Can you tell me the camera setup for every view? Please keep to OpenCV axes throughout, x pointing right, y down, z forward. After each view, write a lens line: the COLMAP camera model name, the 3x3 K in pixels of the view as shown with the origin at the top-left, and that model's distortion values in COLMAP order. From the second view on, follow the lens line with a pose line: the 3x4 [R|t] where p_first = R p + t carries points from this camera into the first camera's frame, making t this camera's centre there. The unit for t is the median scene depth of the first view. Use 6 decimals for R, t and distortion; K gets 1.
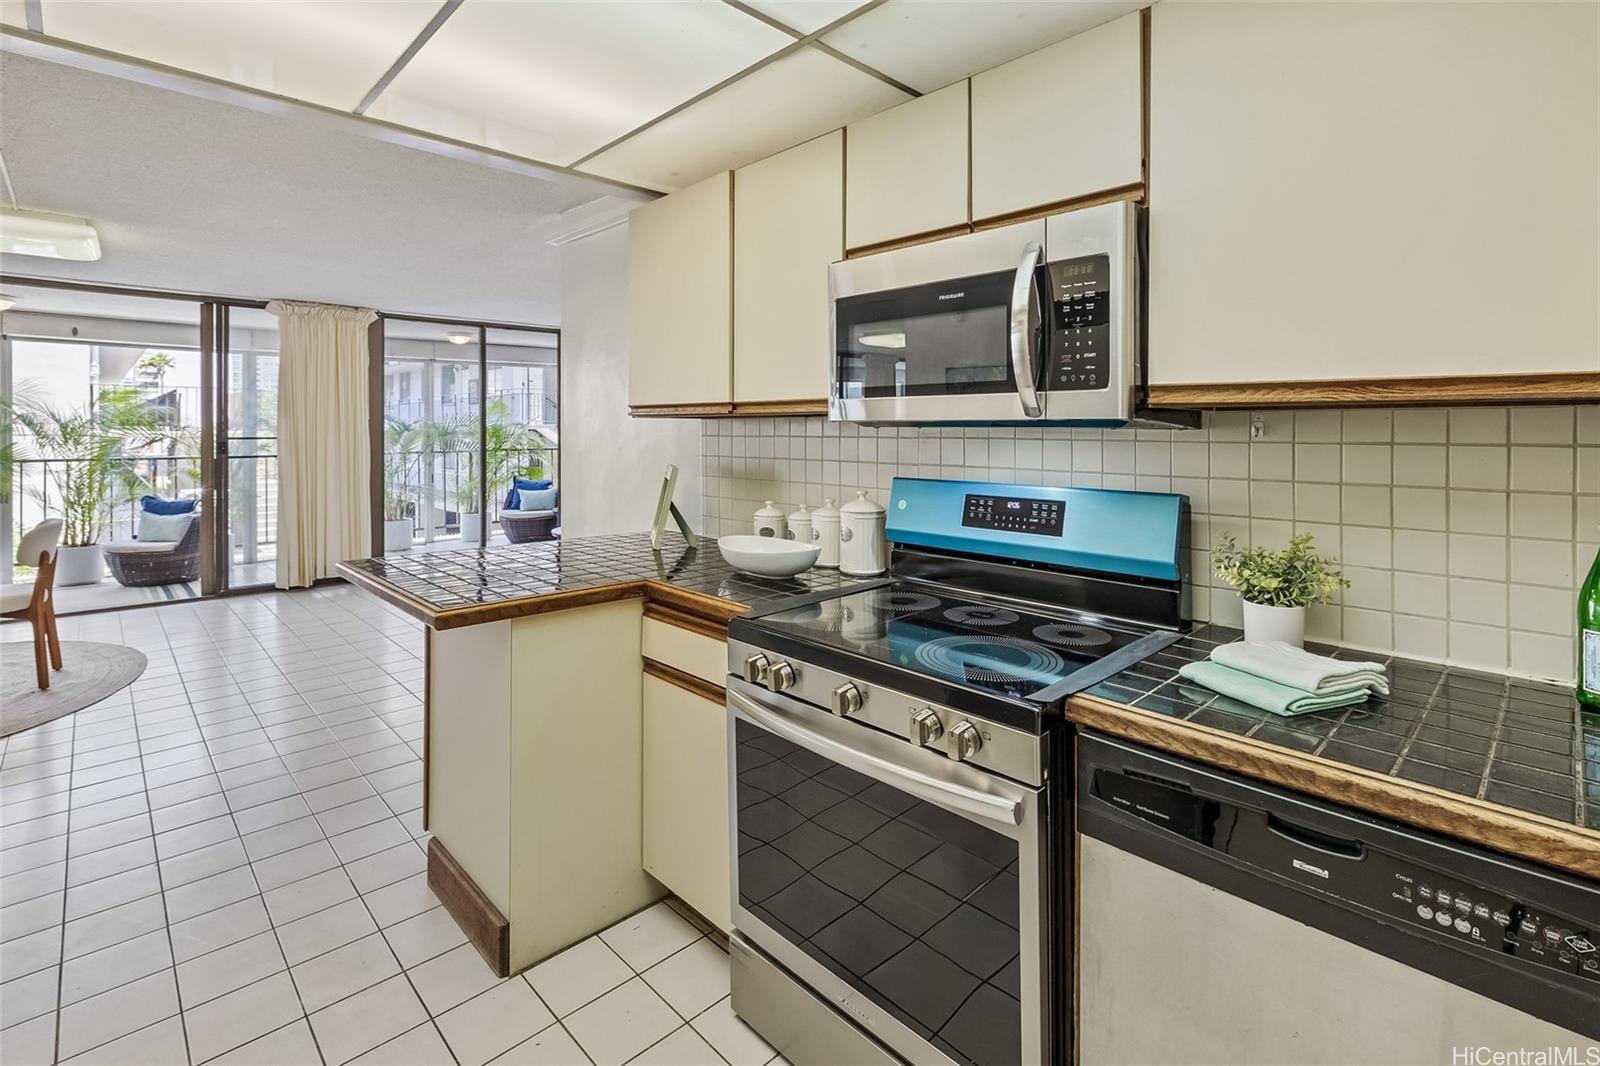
lens RADIAL K [[737.1, 0, 808.8], [0, 737.1, 433.1], [0, 0, 1]] dist [-0.002858, -0.000414]
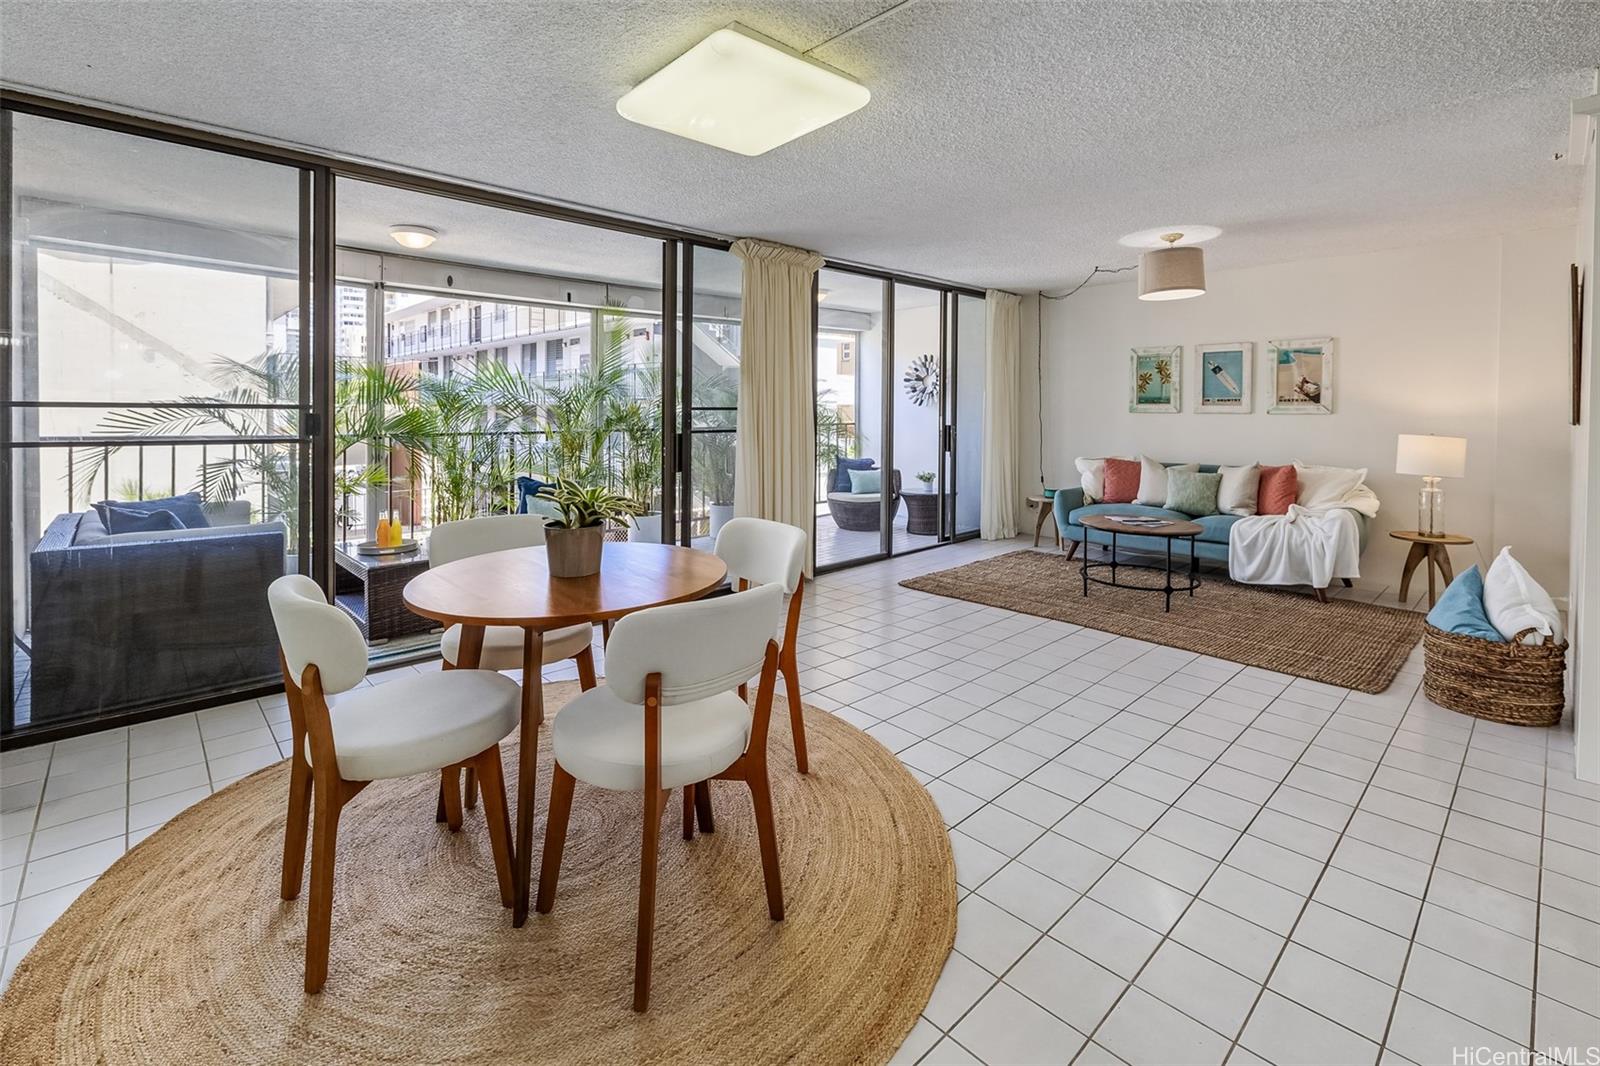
lens RADIAL K [[714.8, 0, 800.9], [0, 714.8, 424.9], [0, 0, 1]] dist [-0.004009, 0.000450]
pose [[0.999845, 0.001748, -0.017542, -2.111995], [-0.001379, 0.999778, 0.021013, 0.024710], [0.017575, -0.020985, 0.999625, 0.680533]]
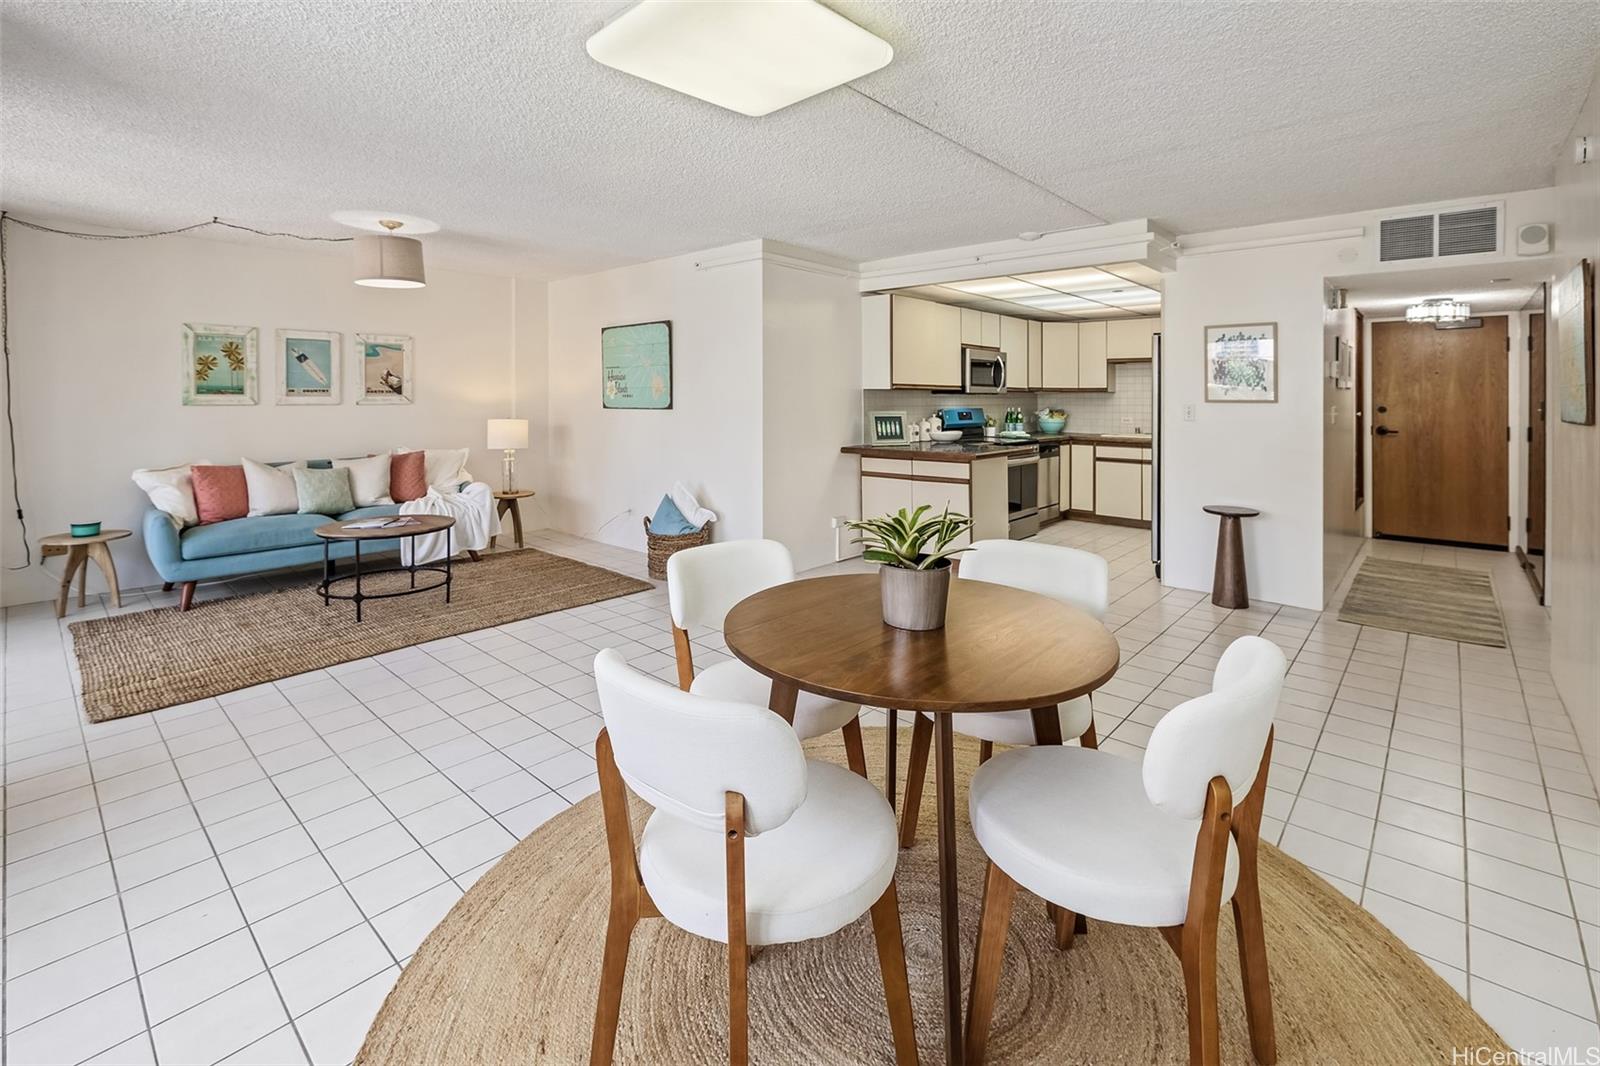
lens RADIAL K [[721.5, 0, 799.9], [0, 721.5, 401.1], [0, 0, 1]] dist [-0.000682, -0.000344]
pose [[-0.061154, -0.009849, 0.998080, -3.457197], [-0.000264, 0.999951, 0.009851, -0.009419], [-0.998128, 0.000339, -0.061153, 2.064393]]
